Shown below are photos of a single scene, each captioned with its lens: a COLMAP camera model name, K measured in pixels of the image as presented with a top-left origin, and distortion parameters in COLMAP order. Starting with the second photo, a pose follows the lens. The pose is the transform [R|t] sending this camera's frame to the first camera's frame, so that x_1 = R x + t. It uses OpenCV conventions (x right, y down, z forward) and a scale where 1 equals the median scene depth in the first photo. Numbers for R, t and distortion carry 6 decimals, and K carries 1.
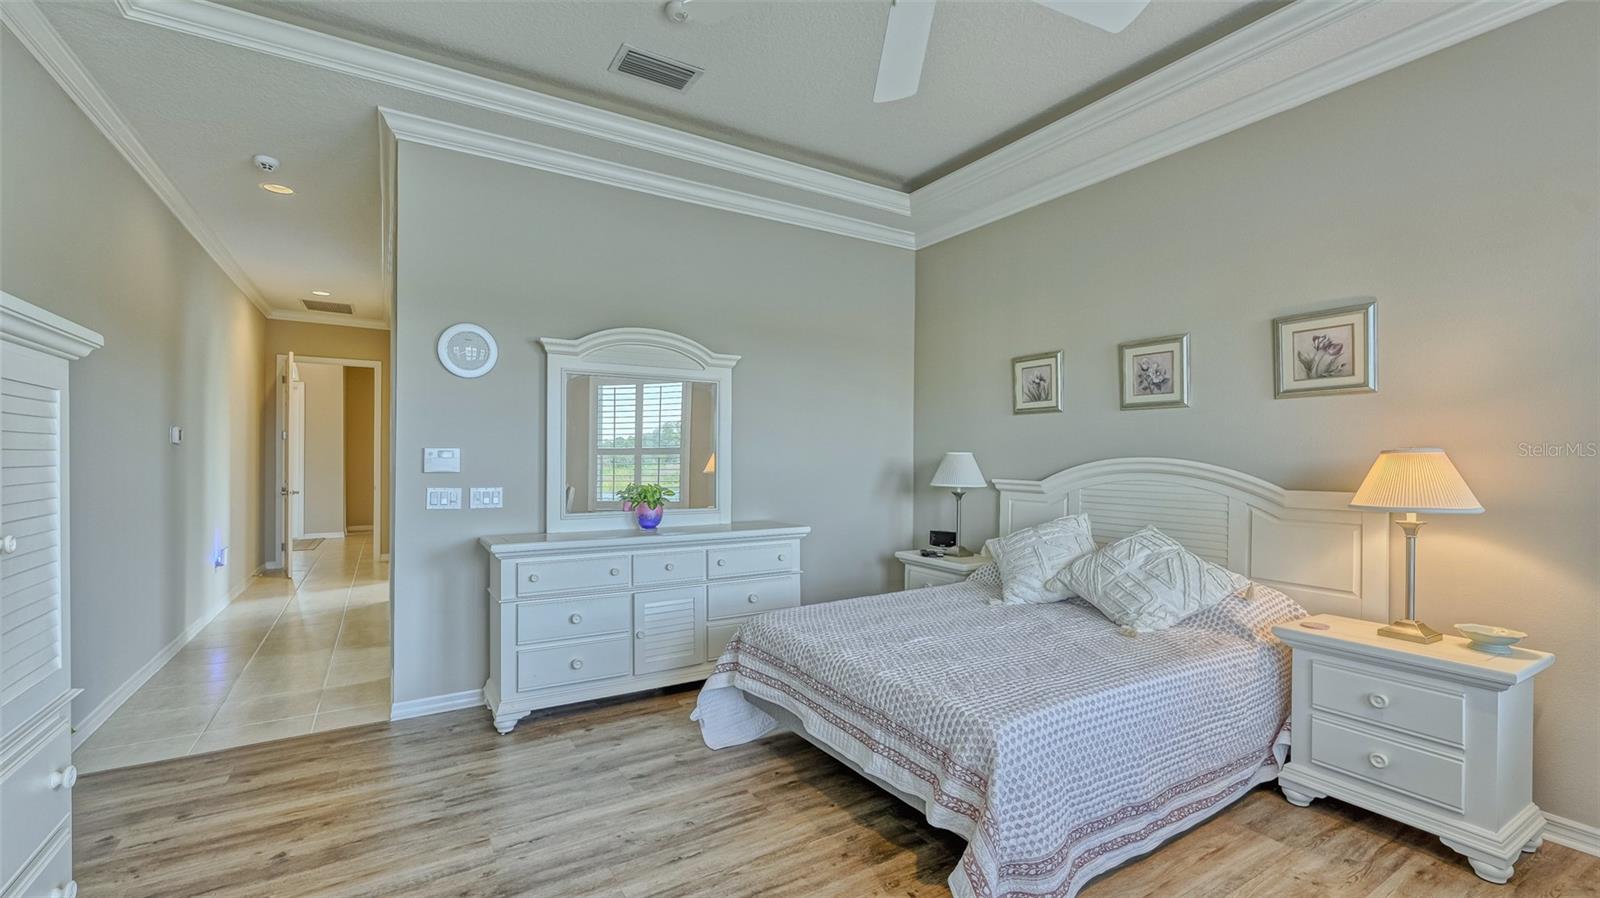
lens RADIAL K [[665.9, 0, 799.4], [0, 665.9, 454.7], [0, 0, 1]] dist [0.013917, 0.000092]
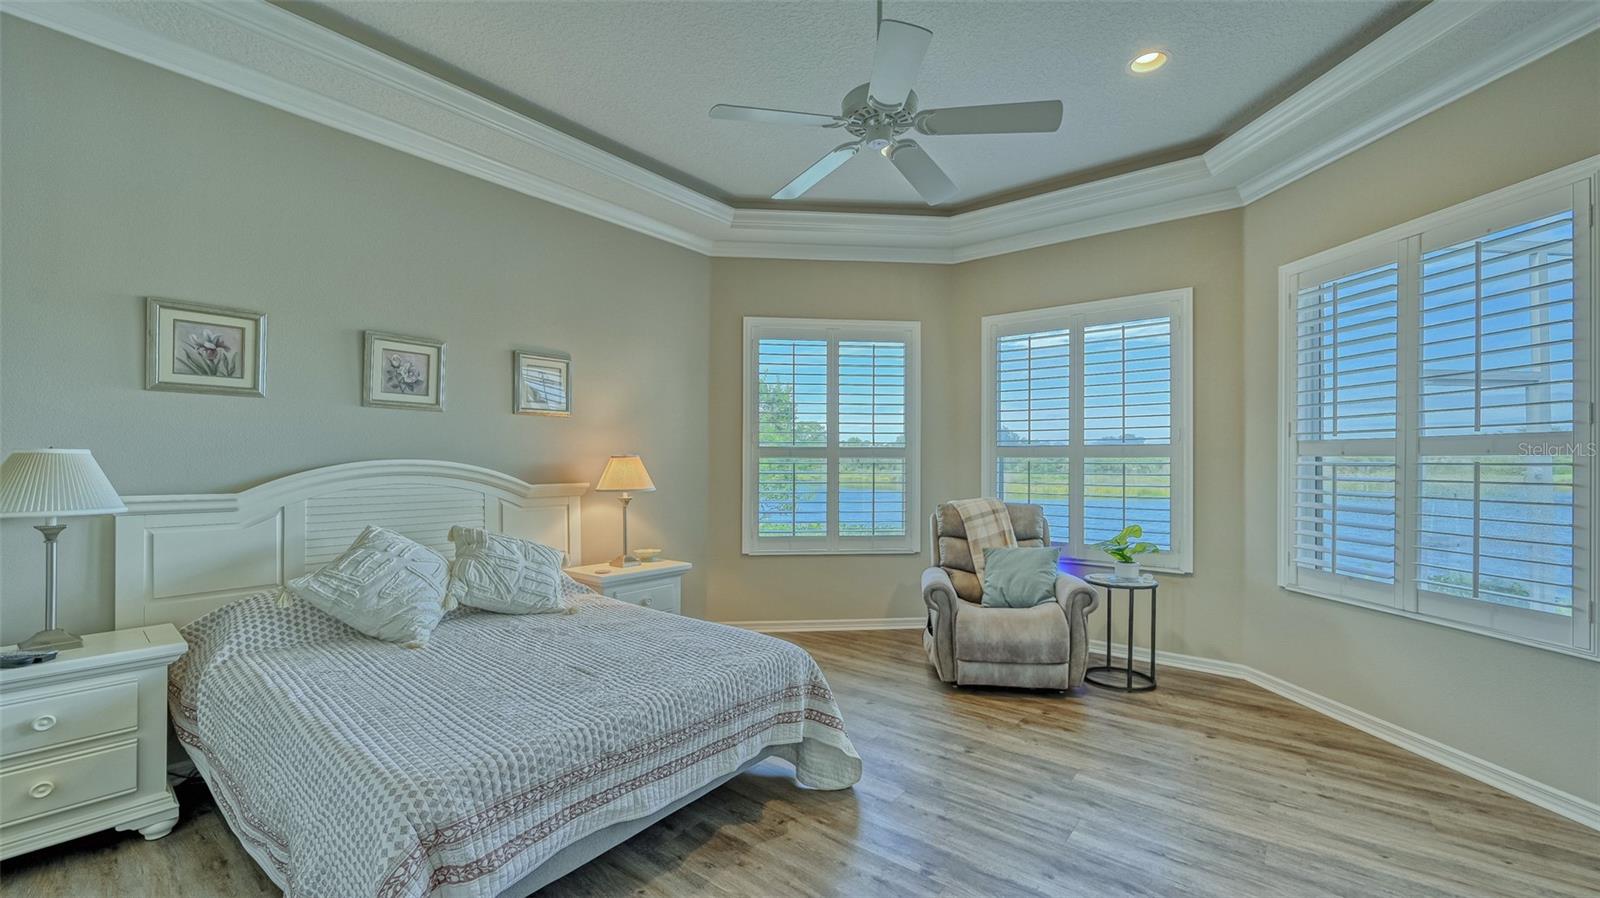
lens RADIAL K [[636.0, 0, 805.3], [0, 636.0, 455.5], [0, 0, 1]] dist [-0.003997, 0.000122]
pose [[-0.339354, 0.007239, 0.940631, -0.527238], [-0.004620, 0.999946, -0.009362, 0.004124], [-0.940648, -0.007523, -0.339302, 0.768077]]
